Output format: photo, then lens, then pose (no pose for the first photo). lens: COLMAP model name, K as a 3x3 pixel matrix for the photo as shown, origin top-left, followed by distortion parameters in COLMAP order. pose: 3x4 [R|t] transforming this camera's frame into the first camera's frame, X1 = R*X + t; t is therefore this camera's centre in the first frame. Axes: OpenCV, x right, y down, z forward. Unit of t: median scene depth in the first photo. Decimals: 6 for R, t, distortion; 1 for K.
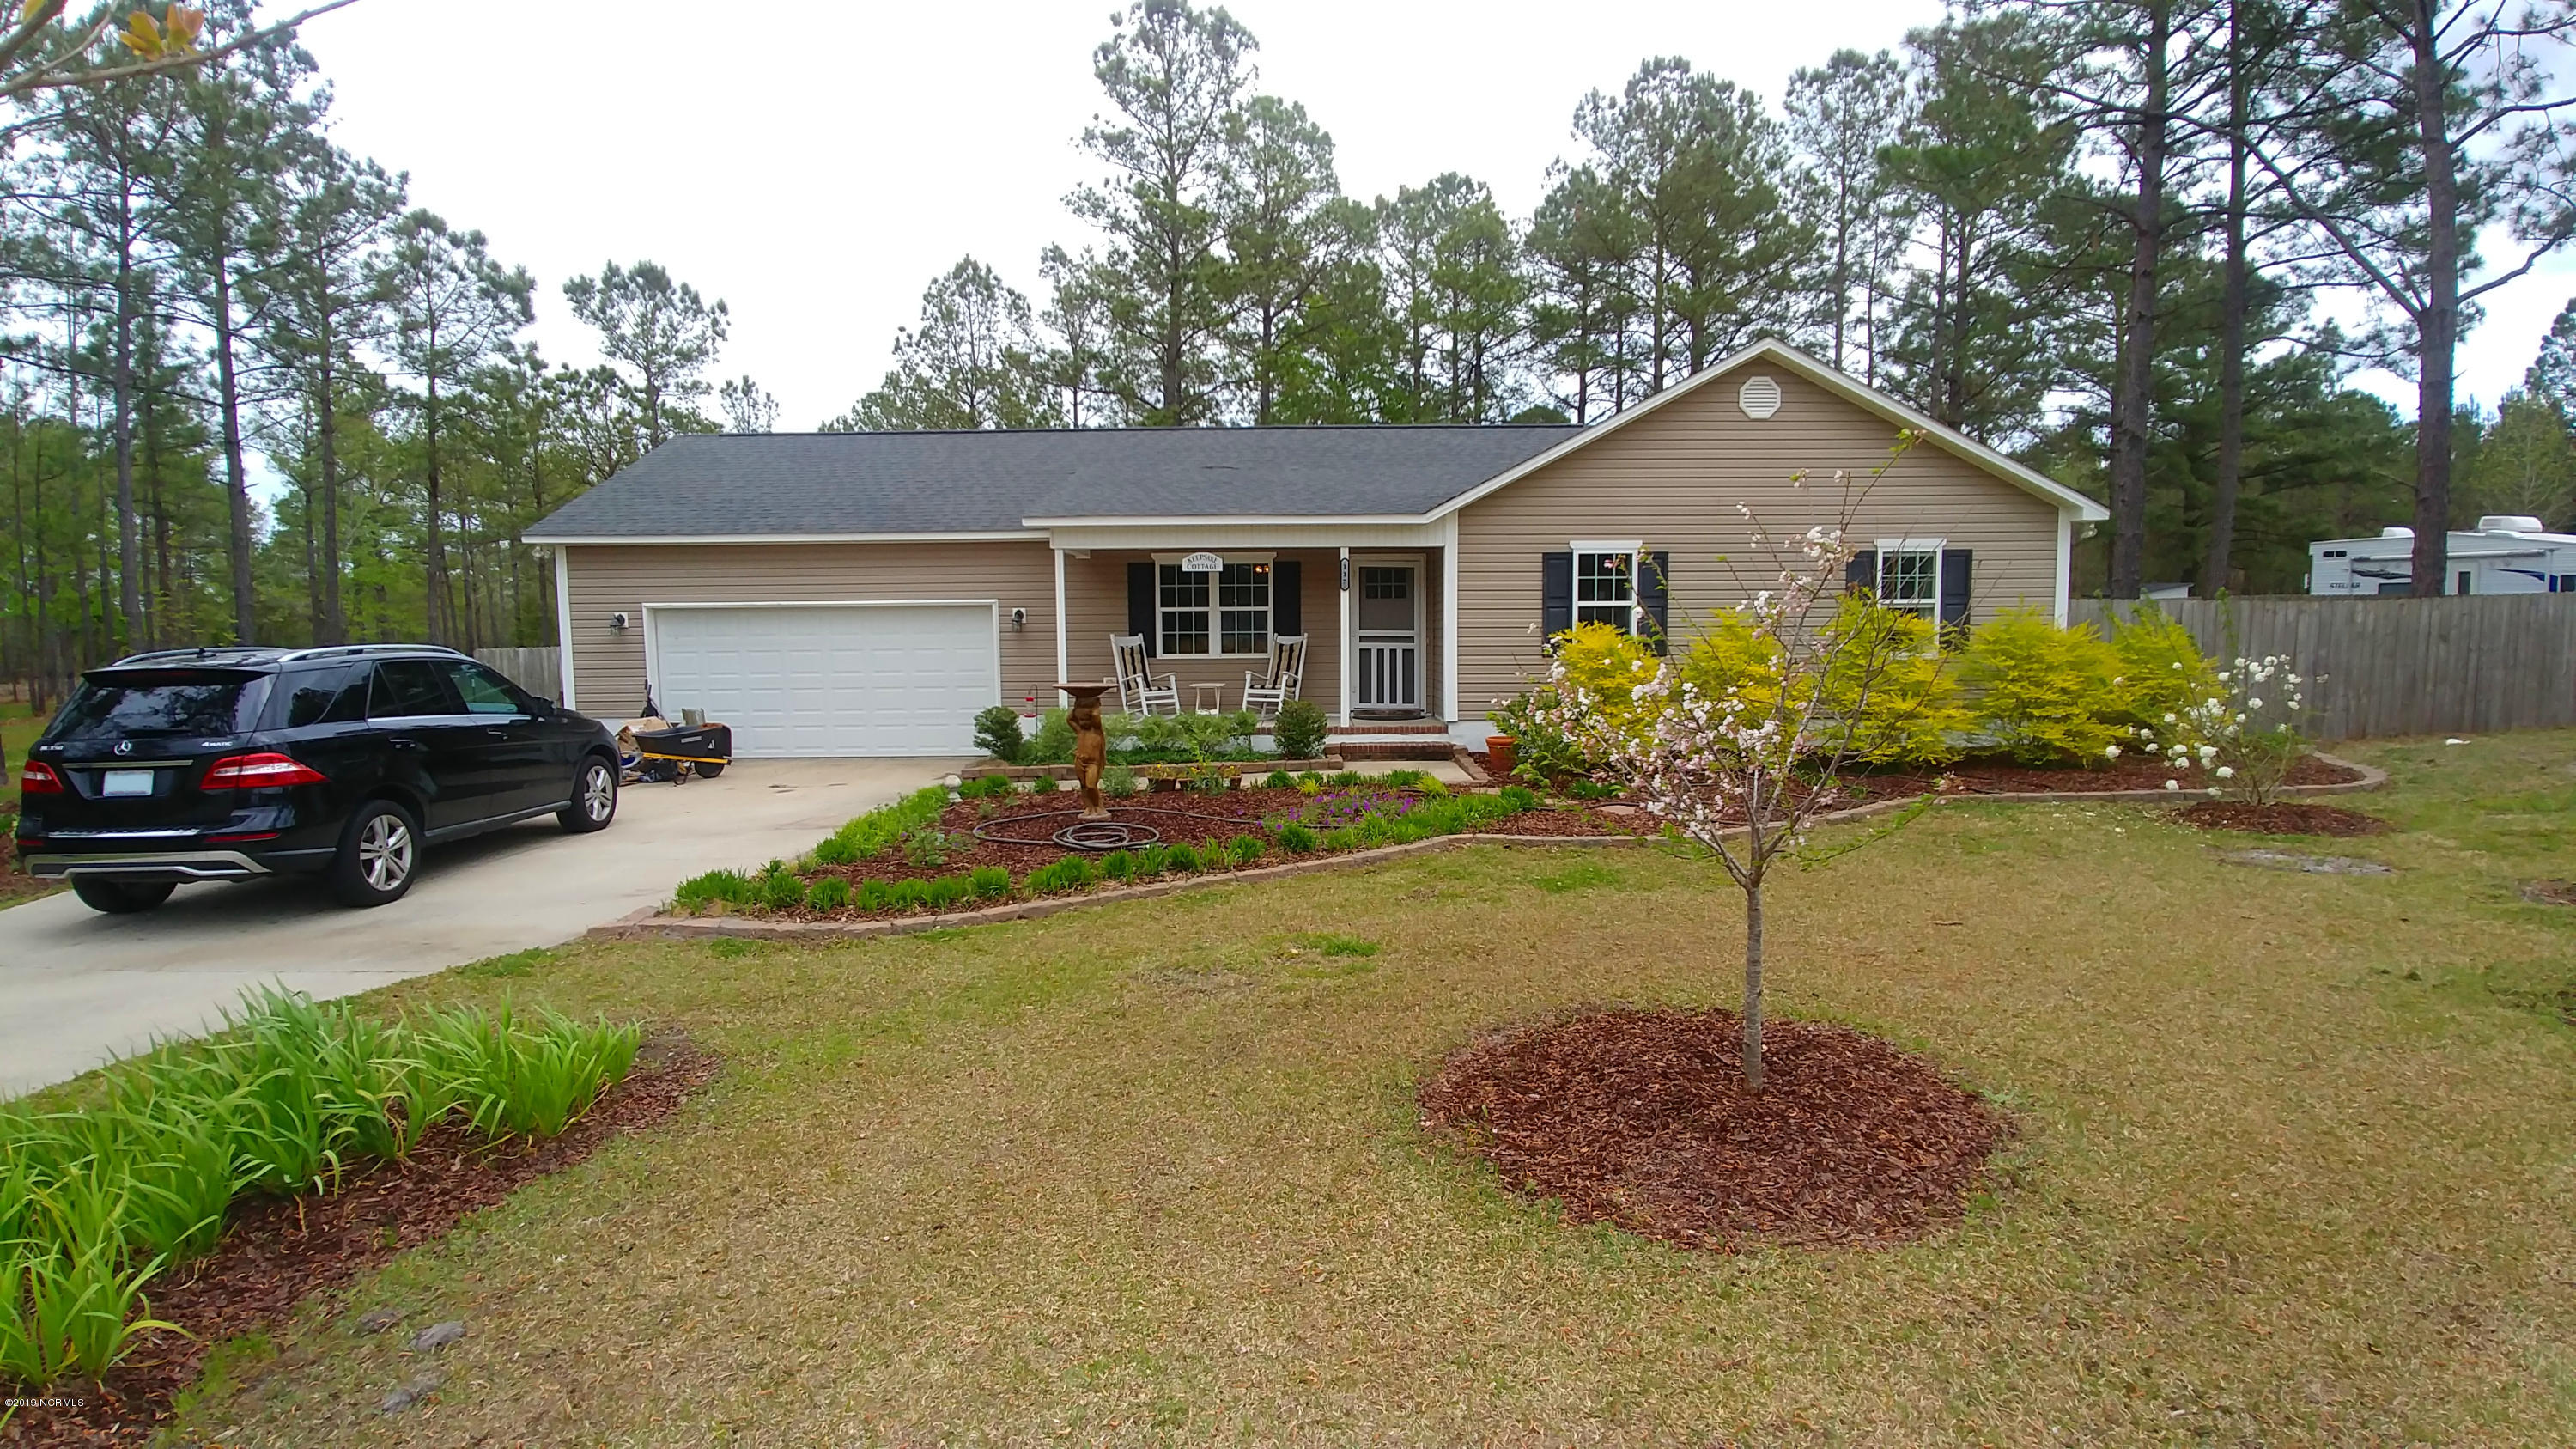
lens RADIAL K [[1148.5, 0, 1288.0], [0, 1148.5, 724.5], [0, 0, 1]] dist [-0.009198, -0.000283]
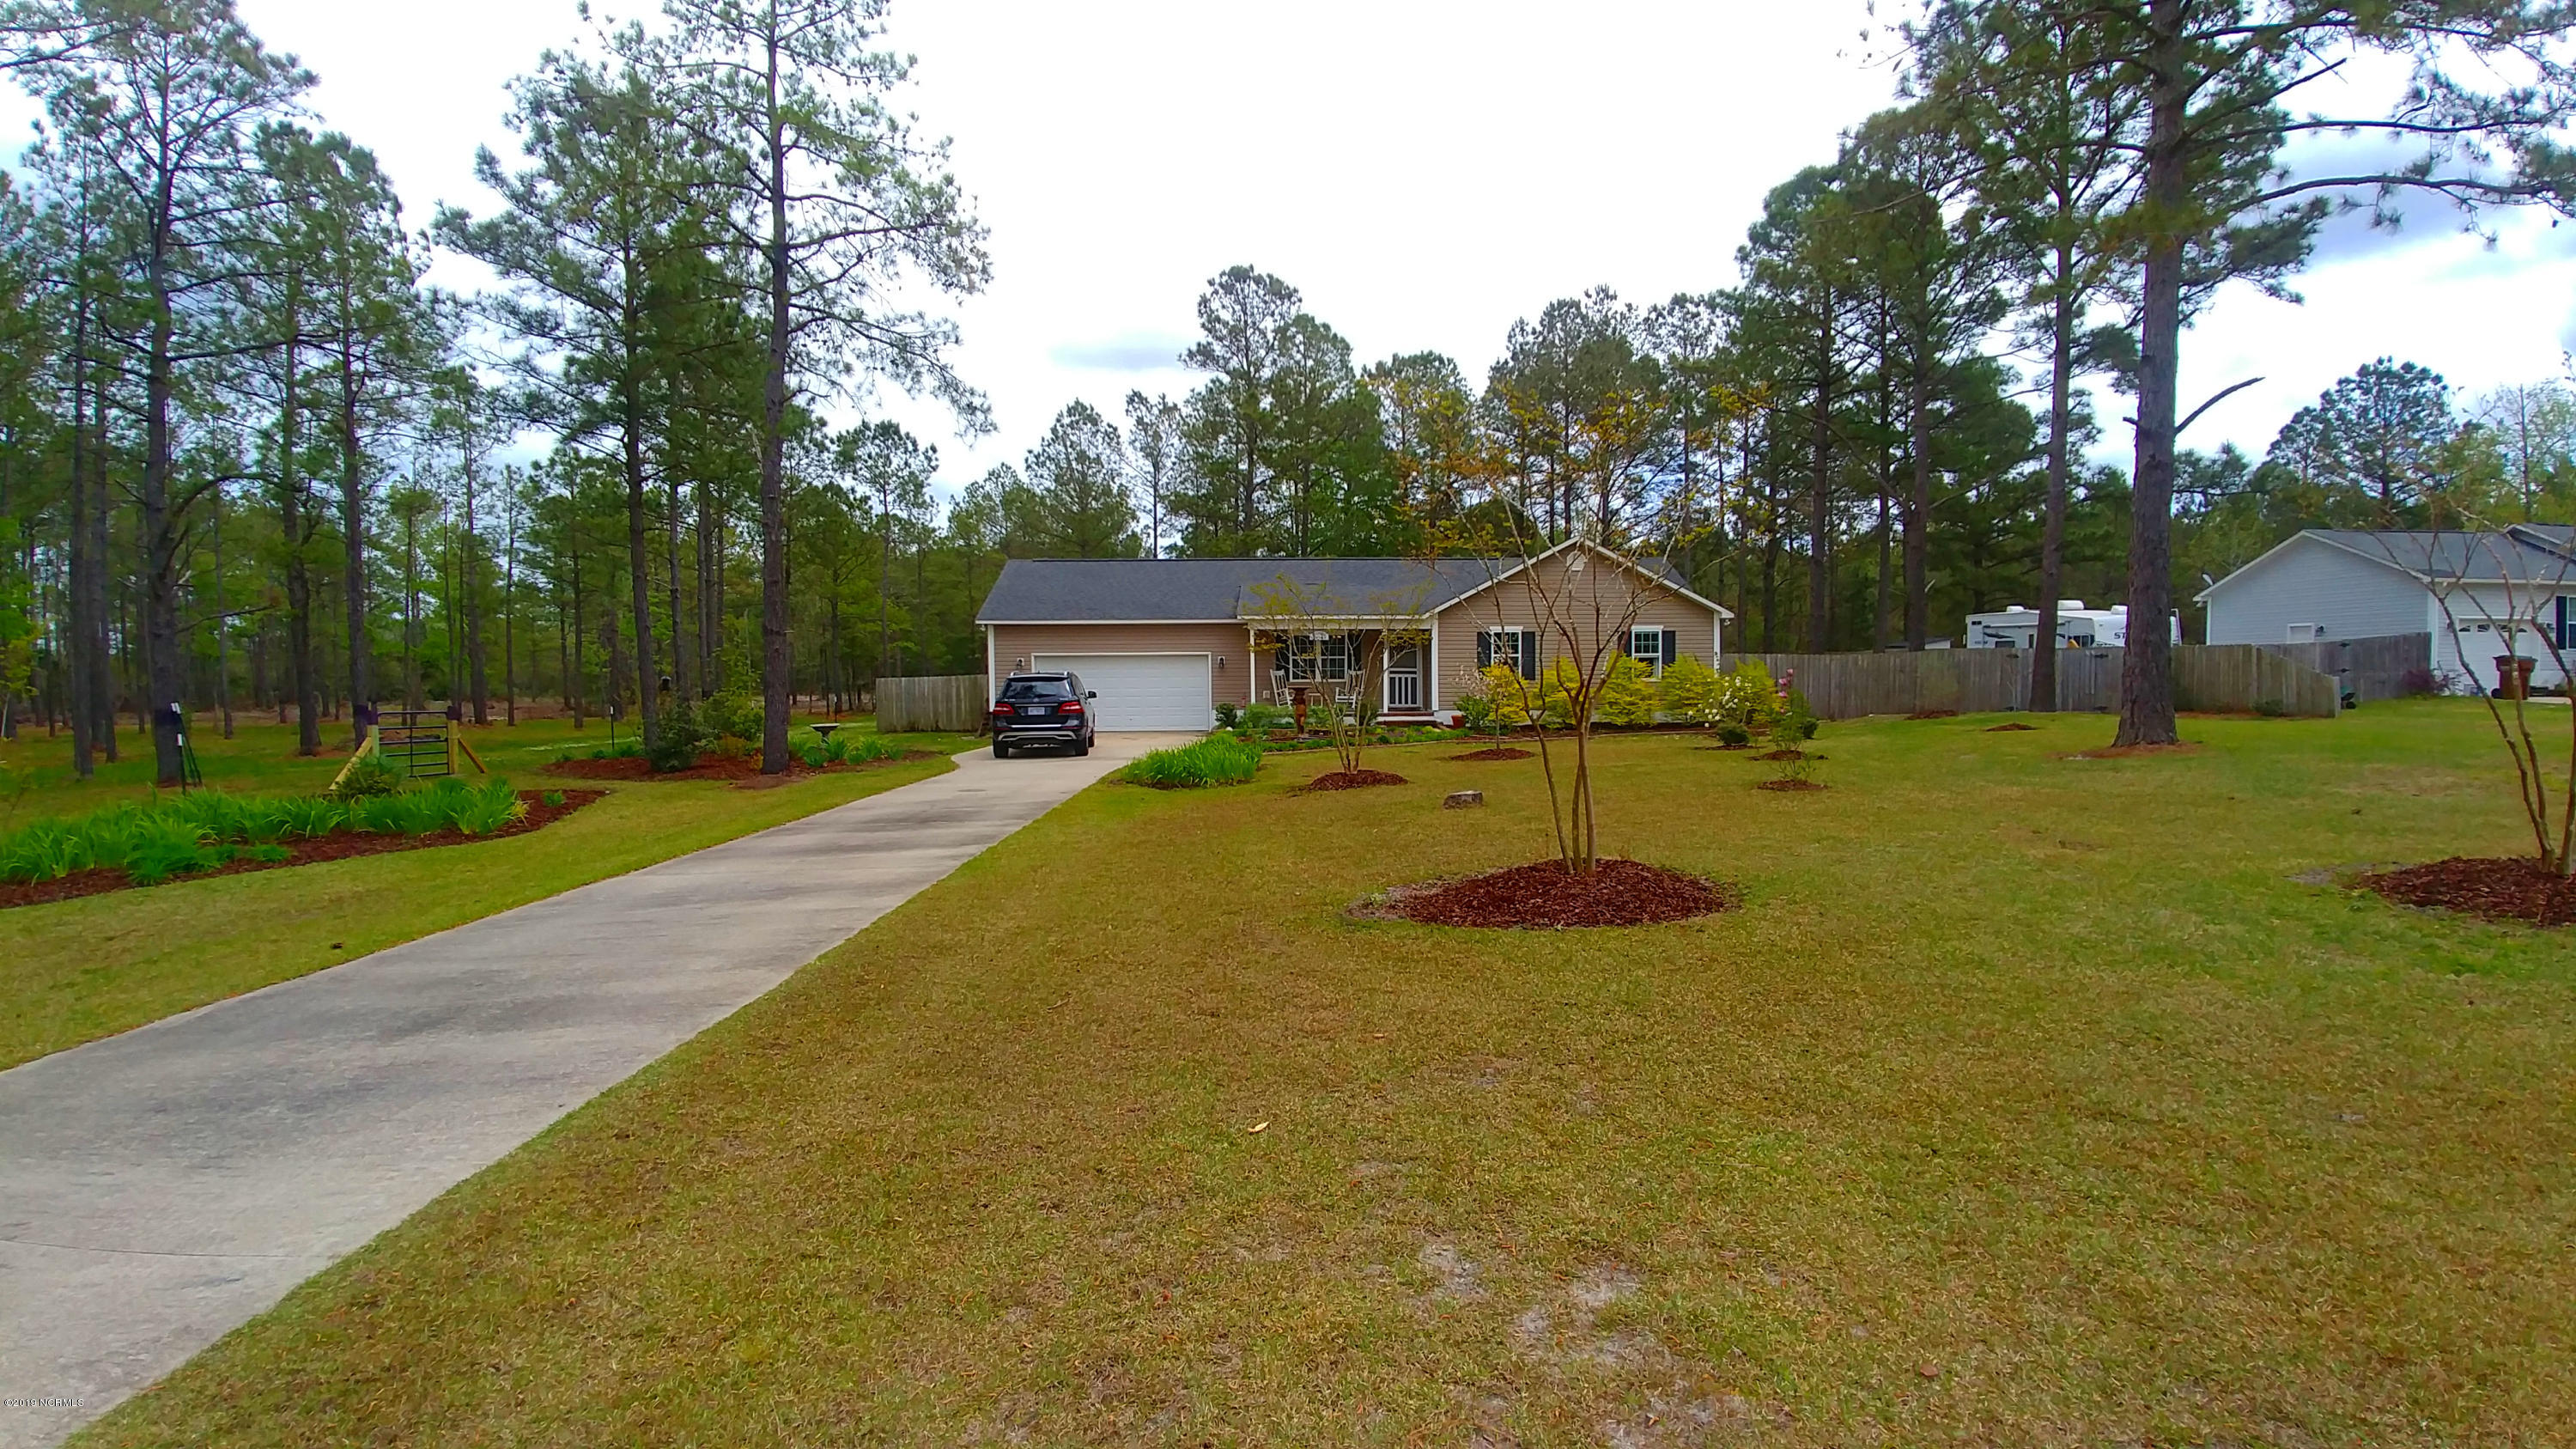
lens RADIAL K [[1148.5, 0, 1288.0], [0, 1148.5, 724.5], [0, 0, 1]] dist [-0.009198, -0.000283]
pose [[0.999777, -0.000064, 0.021127, -0.161723], [0.000843, 0.999320, -0.036871, 0.092946], [-0.021110, 0.036880, 0.999097, -1.028590]]
